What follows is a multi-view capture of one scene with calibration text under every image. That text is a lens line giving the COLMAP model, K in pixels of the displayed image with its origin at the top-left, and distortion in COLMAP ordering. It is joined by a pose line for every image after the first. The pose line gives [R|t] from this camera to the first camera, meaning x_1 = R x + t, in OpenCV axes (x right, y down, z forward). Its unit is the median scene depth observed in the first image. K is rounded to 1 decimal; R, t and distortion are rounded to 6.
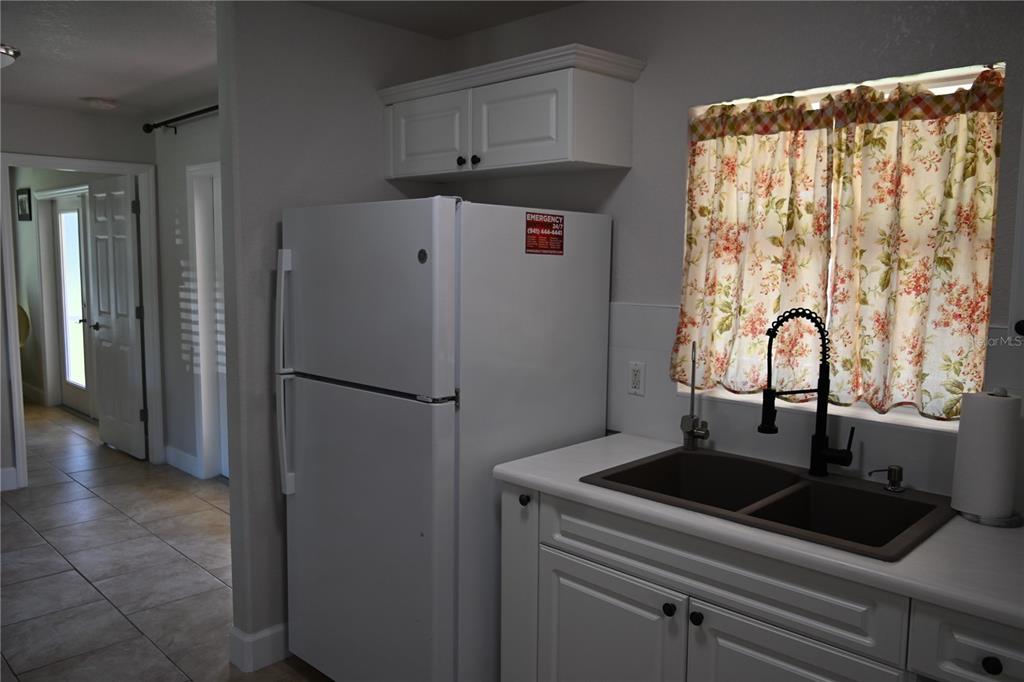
lens RADIAL K [[794.2, 0, 512.0], [0, 794.2, 341.0], [0, 0, 1]] dist [-0.018443, 0.008547]
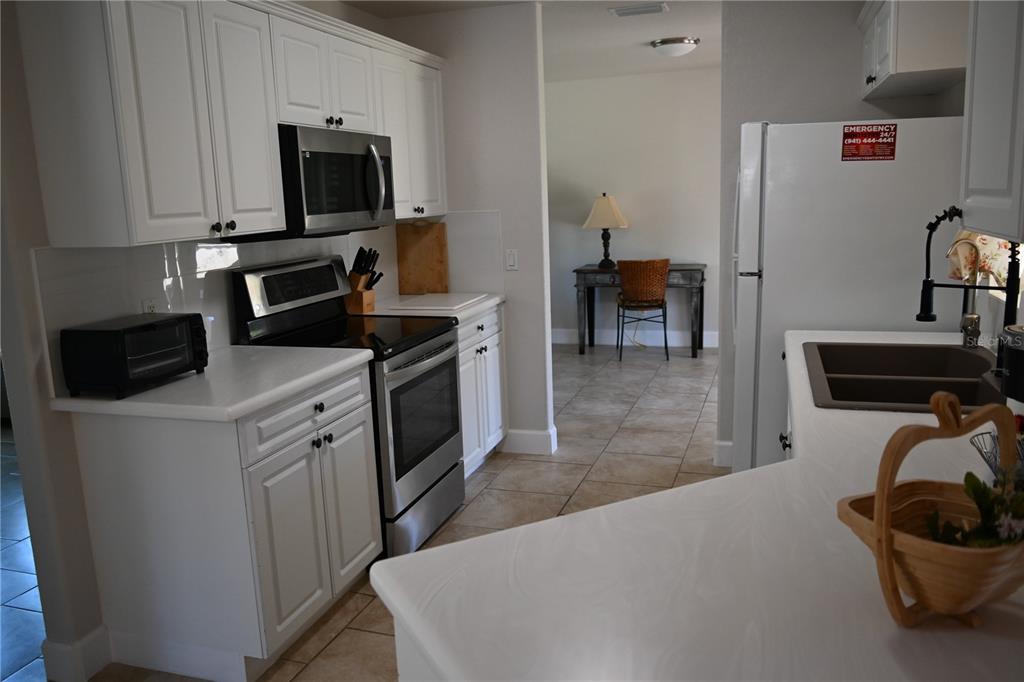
lens RADIAL K [[794.2, 0, 512.0], [0, 794.2, 341.0], [0, 0, 1]] dist [-0.018443, 0.008547]
pose [[0.451004, 0.142846, -0.881017, 0.780383], [-0.055583, 0.989688, 0.132012, 0.024674], [0.890790, -0.010569, 0.454293, 0.015333]]
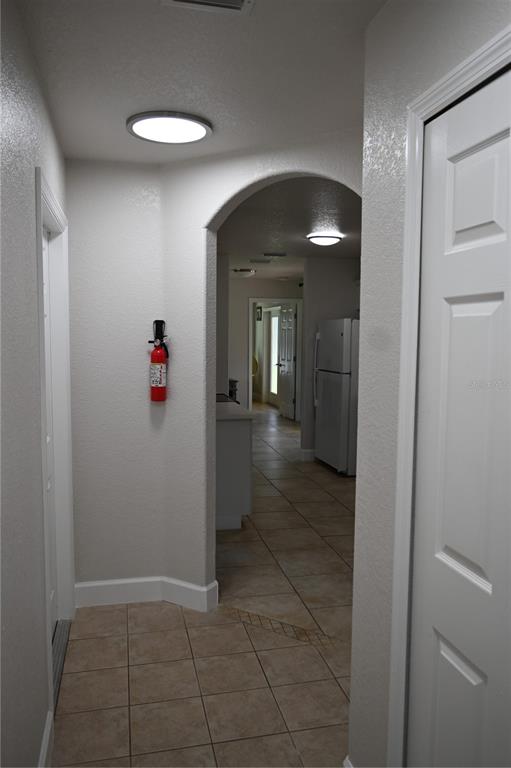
lens RADIAL K [[595.7, 0, 255.5], [0, 595.7, 384.0], [0, 0, 1]] dist [-0.018443, 0.008547]
pose [[0.844458, 0.043921, -0.533818, 0.846628], [-0.060489, 0.998077, -0.013570, 0.151388], [0.532195, 0.043750, 0.845491, -1.268103]]
